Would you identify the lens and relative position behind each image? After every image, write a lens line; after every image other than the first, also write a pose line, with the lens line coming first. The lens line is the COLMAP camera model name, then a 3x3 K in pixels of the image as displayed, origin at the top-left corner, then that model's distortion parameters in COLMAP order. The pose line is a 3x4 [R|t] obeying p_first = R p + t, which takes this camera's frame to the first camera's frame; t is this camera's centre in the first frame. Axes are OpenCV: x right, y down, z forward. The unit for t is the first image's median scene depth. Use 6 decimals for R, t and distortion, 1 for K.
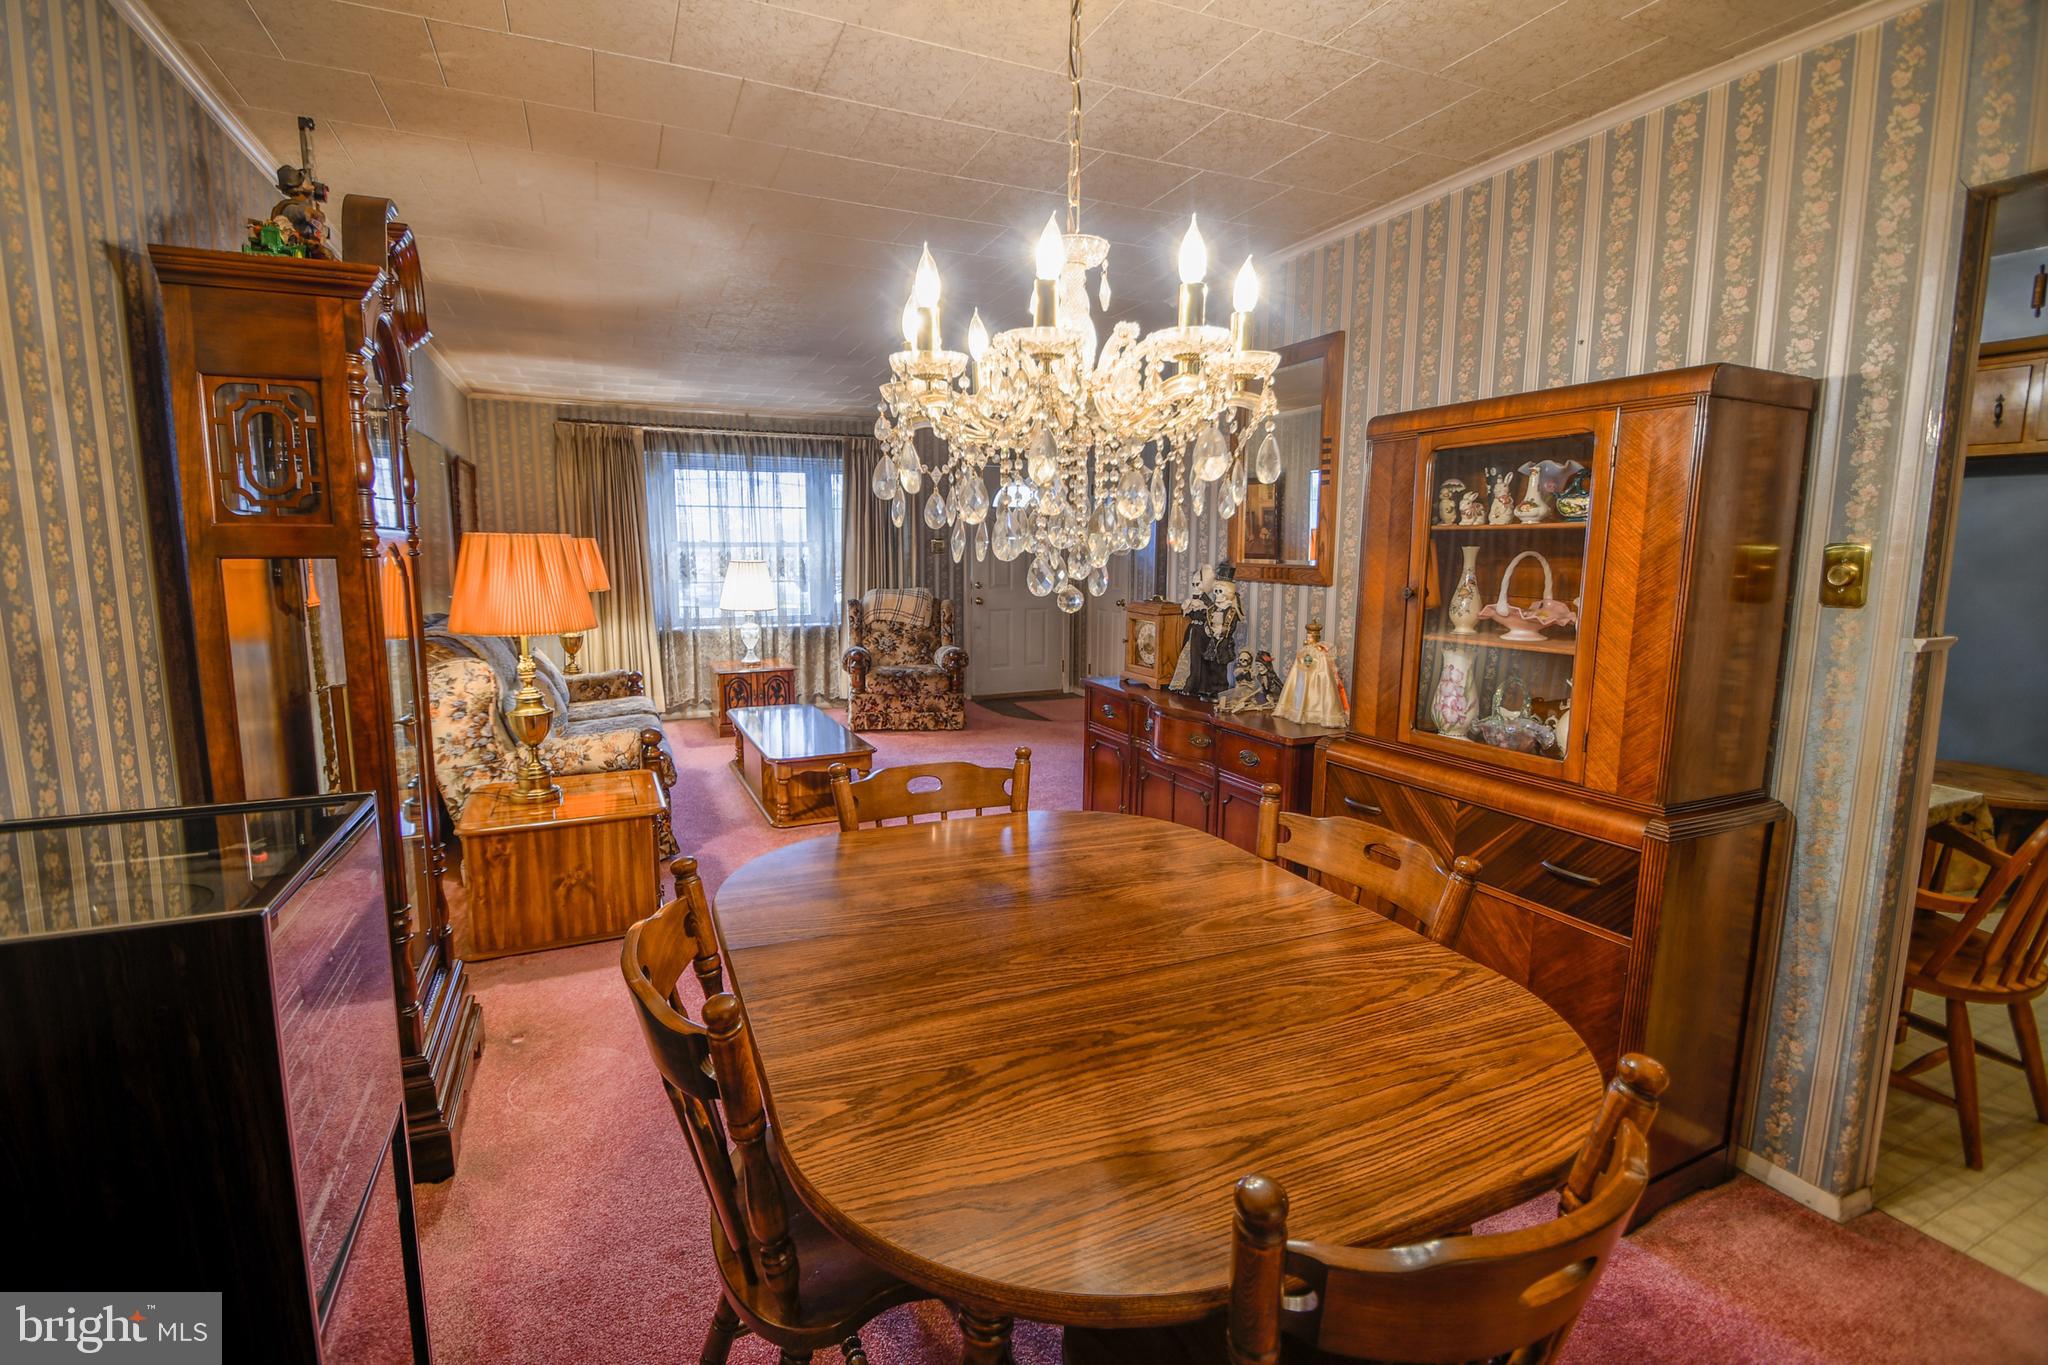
lens RADIAL K [[912.4, 0, 985.9], [0, 912.4, 670.3], [0, 0, 1]] dist [-0.001467, -0.000298]
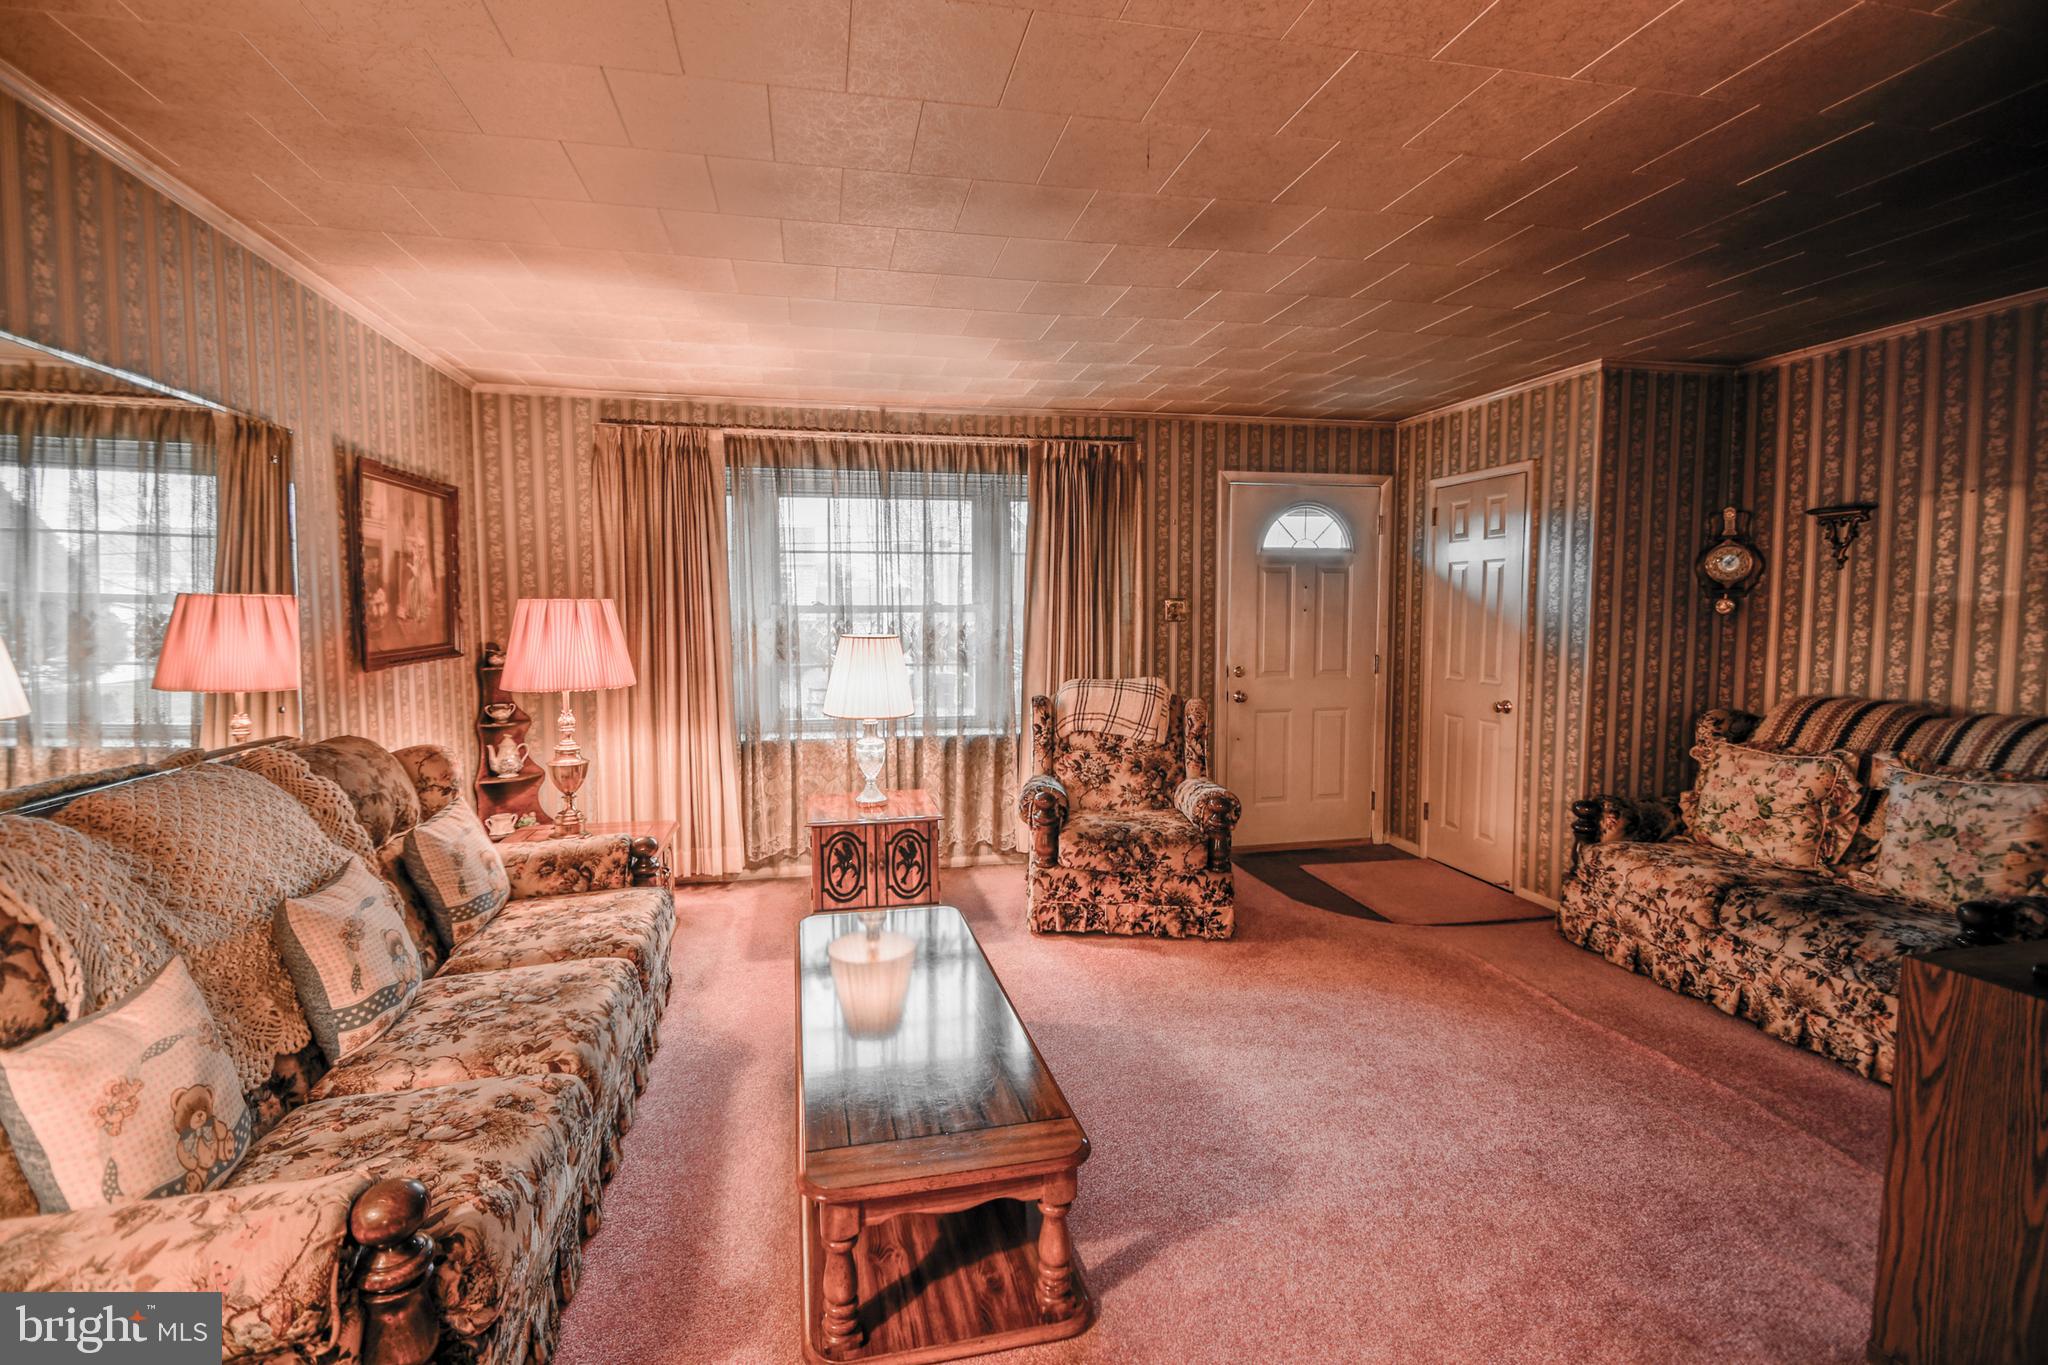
lens RADIAL K [[912.4, 0, 985.9], [0, 912.4, 670.3], [0, 0, 1]] dist [-0.001467, -0.000298]
pose [[0.978831, 0.009859, -0.204434, -0.056653], [-0.023826, 0.997537, -0.065973, -0.054738], [0.203280, 0.069447, 0.976655, 0.396469]]
